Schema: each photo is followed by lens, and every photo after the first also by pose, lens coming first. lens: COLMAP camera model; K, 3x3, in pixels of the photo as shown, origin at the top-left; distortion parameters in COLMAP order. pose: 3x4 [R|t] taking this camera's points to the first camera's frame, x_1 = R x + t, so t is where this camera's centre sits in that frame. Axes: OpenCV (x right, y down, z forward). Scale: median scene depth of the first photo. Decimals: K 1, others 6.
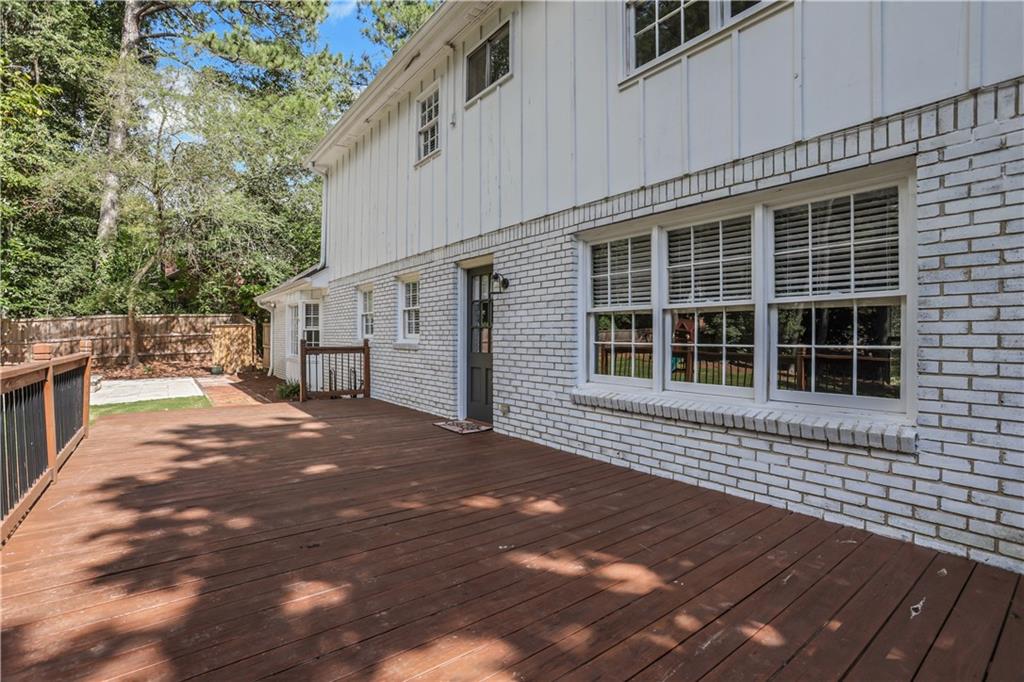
lens RADIAL K [[474.5, 0, 512.0], [0, 474.5, 341.0], [0, 0, 1]] dist [-0.030485, 0.000138]
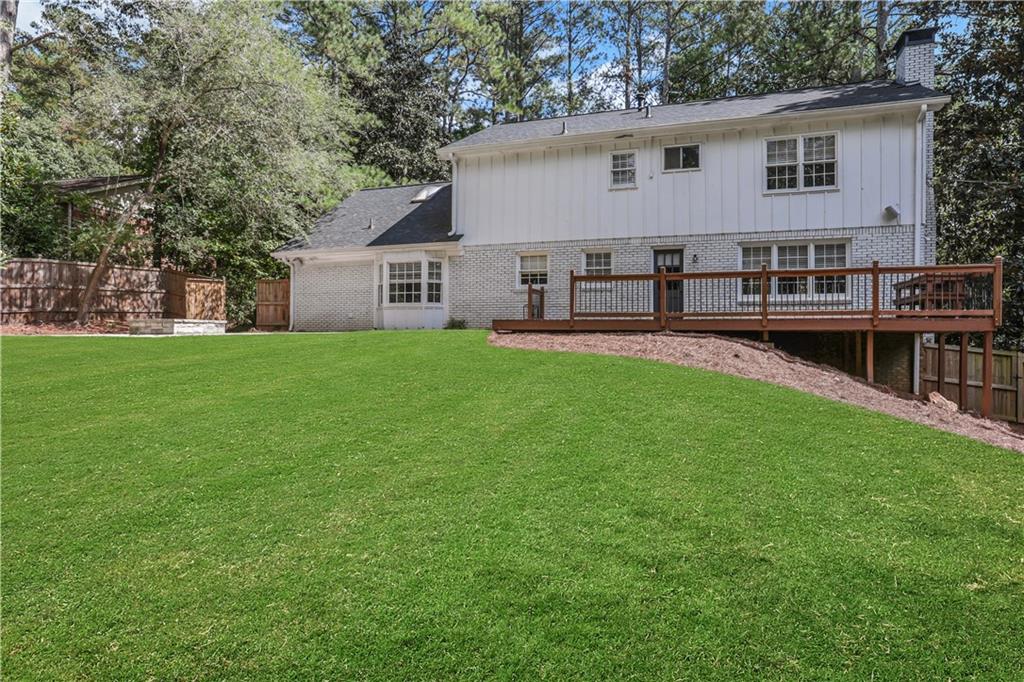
lens RADIAL K [[575.9, 0, 512.0], [0, 575.9, 341.0], [0, 0, 1]] dist [-0.041720, 0.042474]
pose [[0.828151, -0.008712, 0.560437, -1.976411], [0.004169, 0.999947, 0.009383, 0.213402], [-0.560489, -0.005434, 0.828144, -0.696031]]
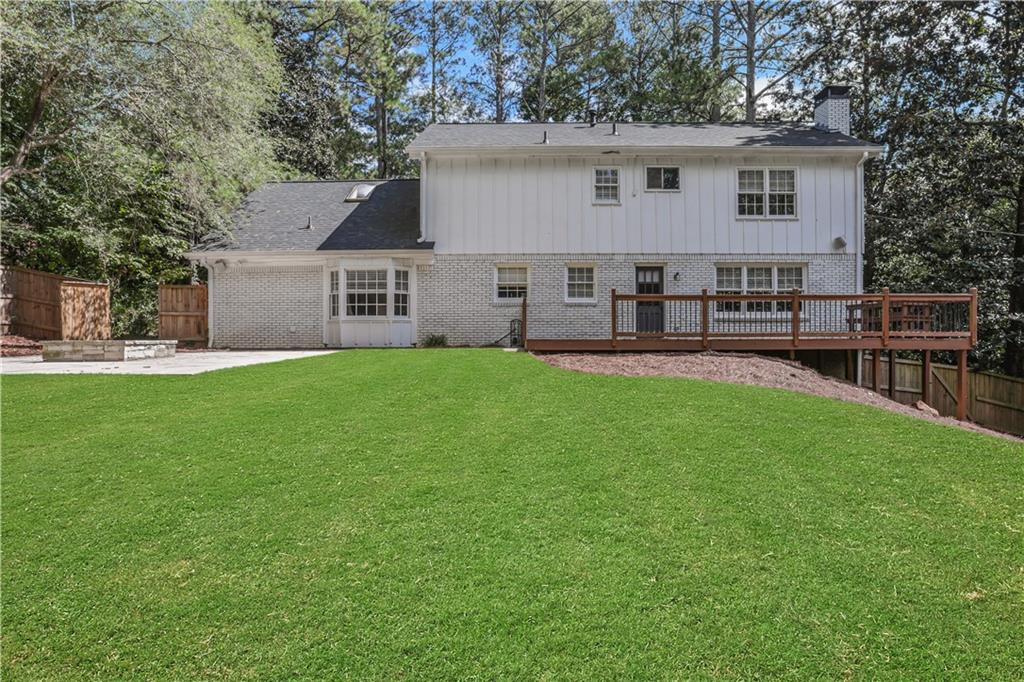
lens RADIAL K [[575.9, 0, 512.0], [0, 575.9, 341.0], [0, 0, 1]] dist [-0.041720, 0.042474]
pose [[0.614482, -0.012128, 0.788837, -2.402318], [0.010154, 0.999921, 0.007464, 0.149811], [-0.788865, 0.003423, 0.614557, -0.113950]]
